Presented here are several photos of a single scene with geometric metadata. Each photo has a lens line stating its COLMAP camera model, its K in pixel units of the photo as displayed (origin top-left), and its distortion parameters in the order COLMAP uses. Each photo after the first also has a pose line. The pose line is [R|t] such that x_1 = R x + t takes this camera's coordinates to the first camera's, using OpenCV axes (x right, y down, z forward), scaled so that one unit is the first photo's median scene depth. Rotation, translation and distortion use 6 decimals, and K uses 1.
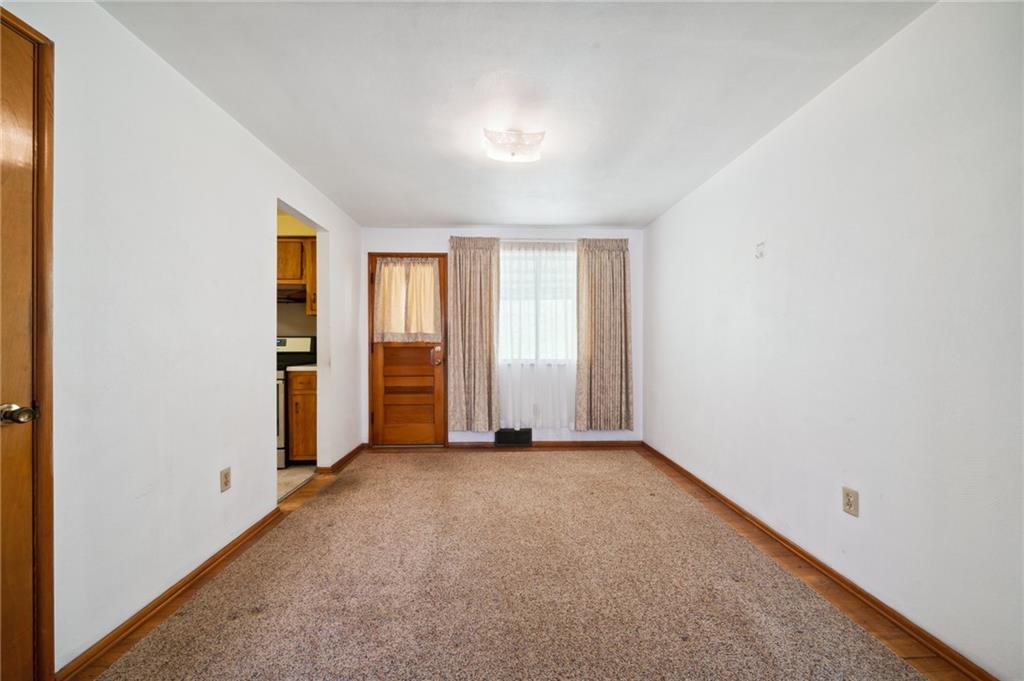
lens RADIAL K [[359.1, 0, 509.5], [0, 359.1, 342.4], [0, 0, 1]] dist [0.001490, 0.000173]
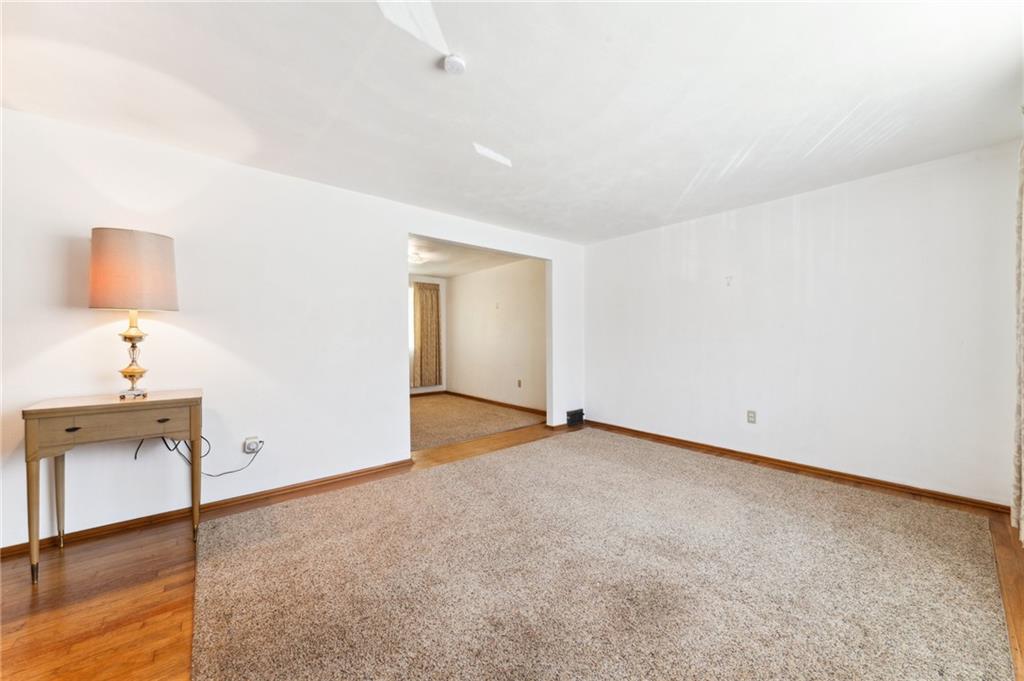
lens RADIAL K [[359.1, 0, 509.7], [0, 359.1, 340.0], [0, 0, 1]] dist [0.001490, 0.000173]
pose [[0.795566, -0.008713, 0.605804, -0.525648], [0.014292, 0.999888, -0.004388, 0.022174], [-0.605698, 0.012149, 0.795602, -0.733981]]
